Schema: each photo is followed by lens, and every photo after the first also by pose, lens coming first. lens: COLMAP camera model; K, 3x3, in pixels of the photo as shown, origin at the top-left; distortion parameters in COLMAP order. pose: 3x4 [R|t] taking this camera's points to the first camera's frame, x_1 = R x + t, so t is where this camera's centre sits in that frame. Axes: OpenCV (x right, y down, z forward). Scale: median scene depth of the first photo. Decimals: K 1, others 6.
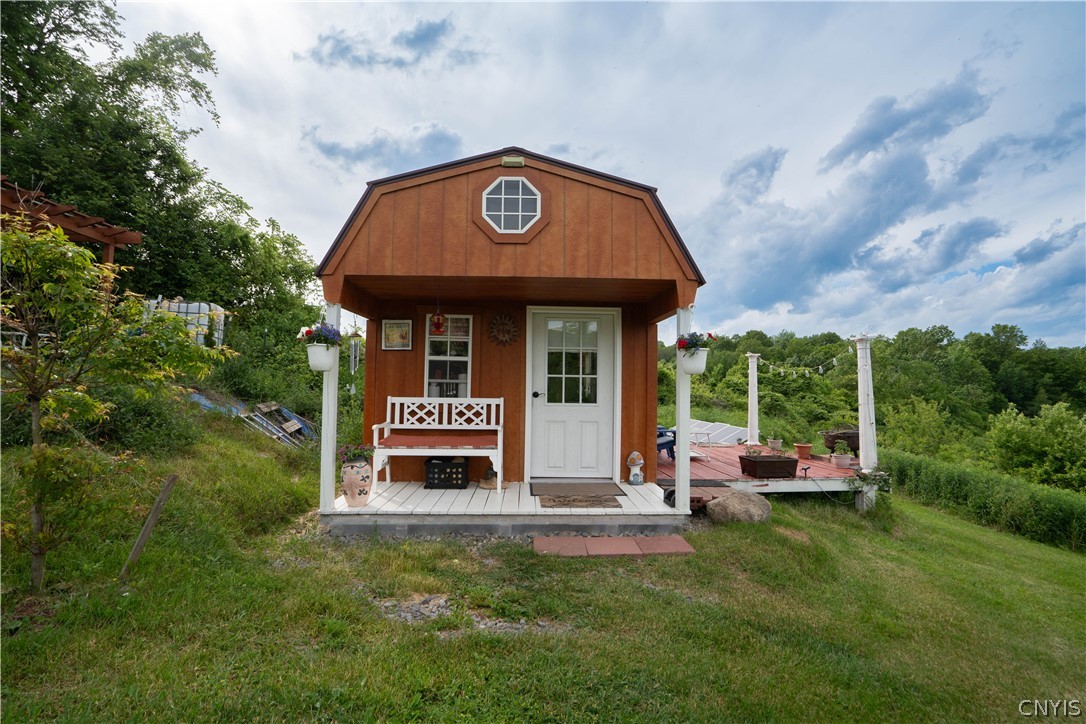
lens RADIAL K [[512.3, 0, 543.0], [0, 512.3, 362.0], [0, 0, 1]] dist [-0.002162, -0.000160]
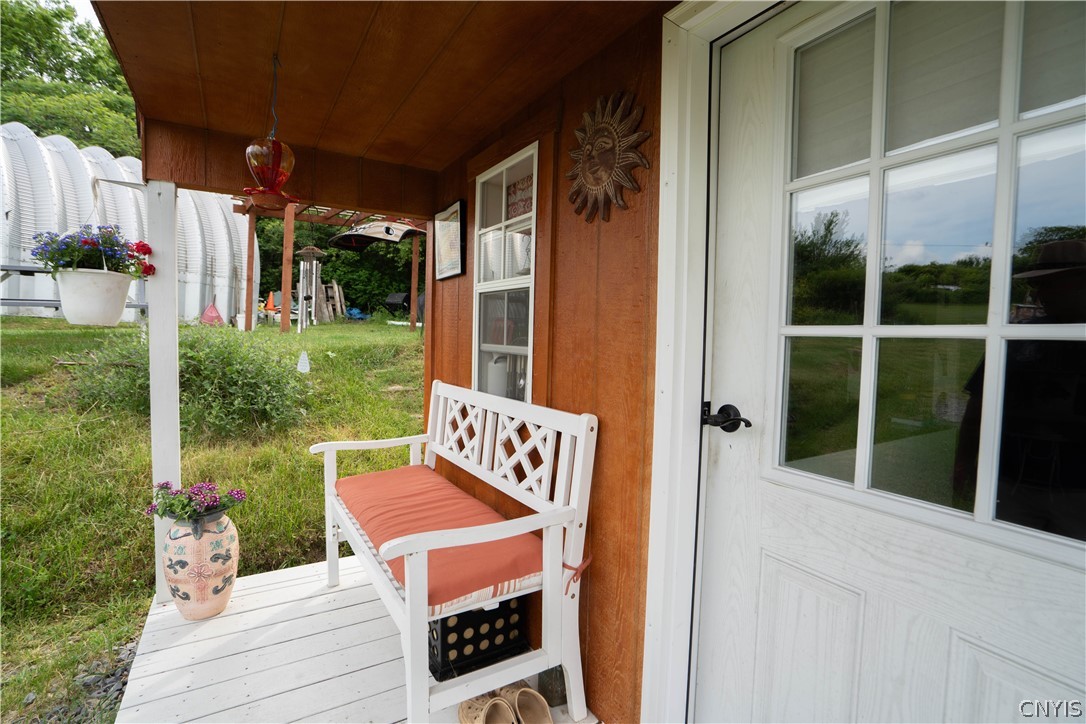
lens RADIAL K [[512.3, 0, 543.0], [0, 512.3, 362.0], [0, 0, 1]] dist [-0.002162, -0.000160]
pose [[0.478234, 0.037050, -0.877451, 0.144621], [0.014313, 0.998648, 0.049969, 0.028707], [0.878116, -0.036456, 0.477057, 0.860233]]
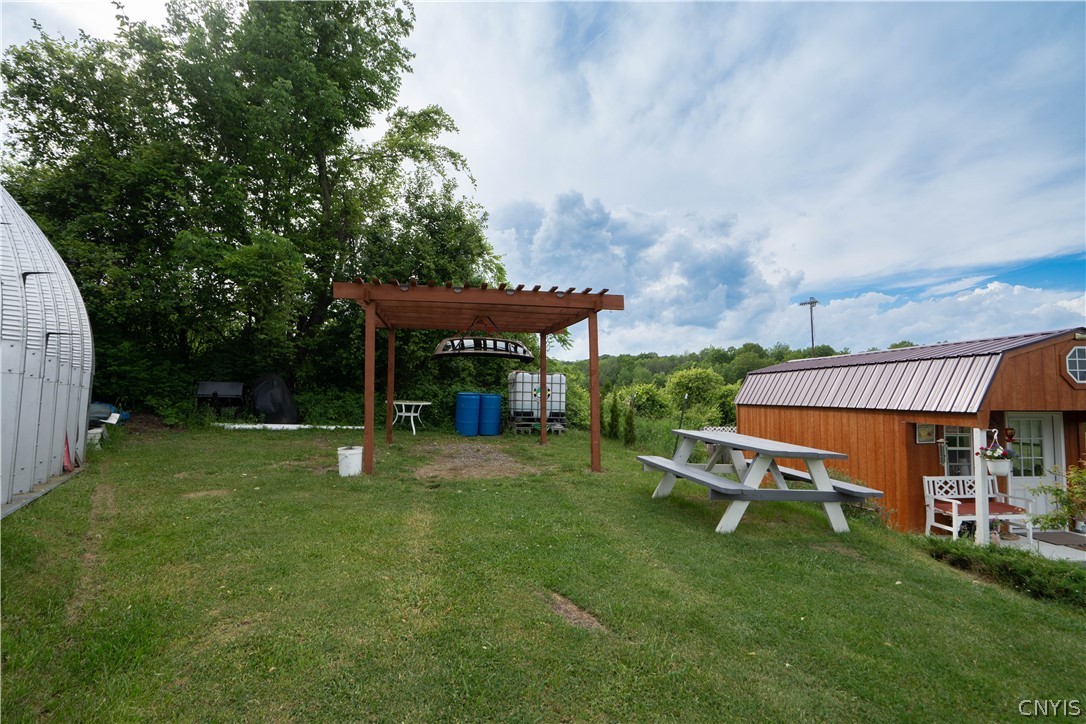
lens RADIAL K [[512.3, 0, 543.0], [0, 512.3, 362.0], [0, 0, 1]] dist [-0.002162, -0.000160]
pose [[0.997223, 0.003102, 0.074406, -1.349056], [-0.000218, 0.999249, -0.038735, -0.186995], [-0.074470, 0.038612, 0.996475, -0.324456]]
